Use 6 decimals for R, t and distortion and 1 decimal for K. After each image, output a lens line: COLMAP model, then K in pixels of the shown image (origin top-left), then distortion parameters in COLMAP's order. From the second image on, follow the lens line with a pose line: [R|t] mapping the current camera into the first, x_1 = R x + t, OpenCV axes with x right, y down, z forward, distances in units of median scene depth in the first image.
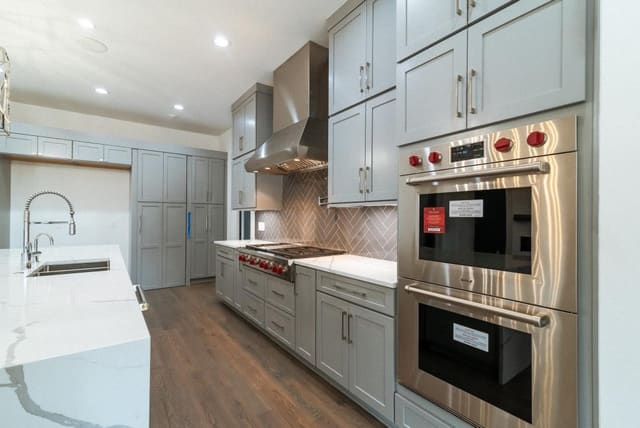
lens RADIAL K [[290.3, 0, 317.7], [0, 290.3, 213.8], [0, 0, 1]] dist [0.009083, 0.000708]
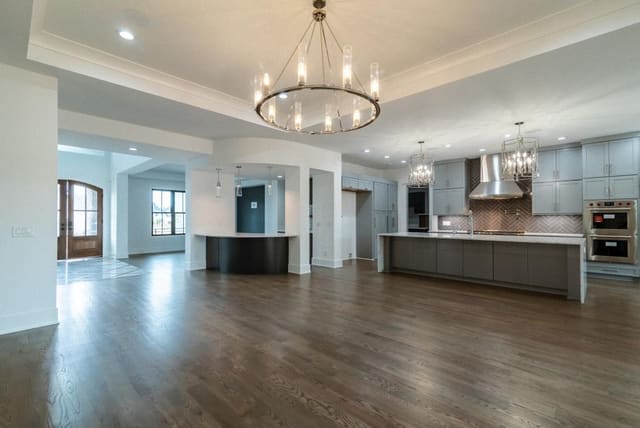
lens RADIAL K [[290.3, 0, 313.9], [0, 290.3, 217.1], [0, 0, 1]] dist [0.009083, 0.000708]
pose [[0.980527, -0.002122, 0.196374, -4.655720], [0.000984, 0.999982, 0.005891, -0.039669], [-0.196383, -0.005583, 0.980511, -2.450279]]
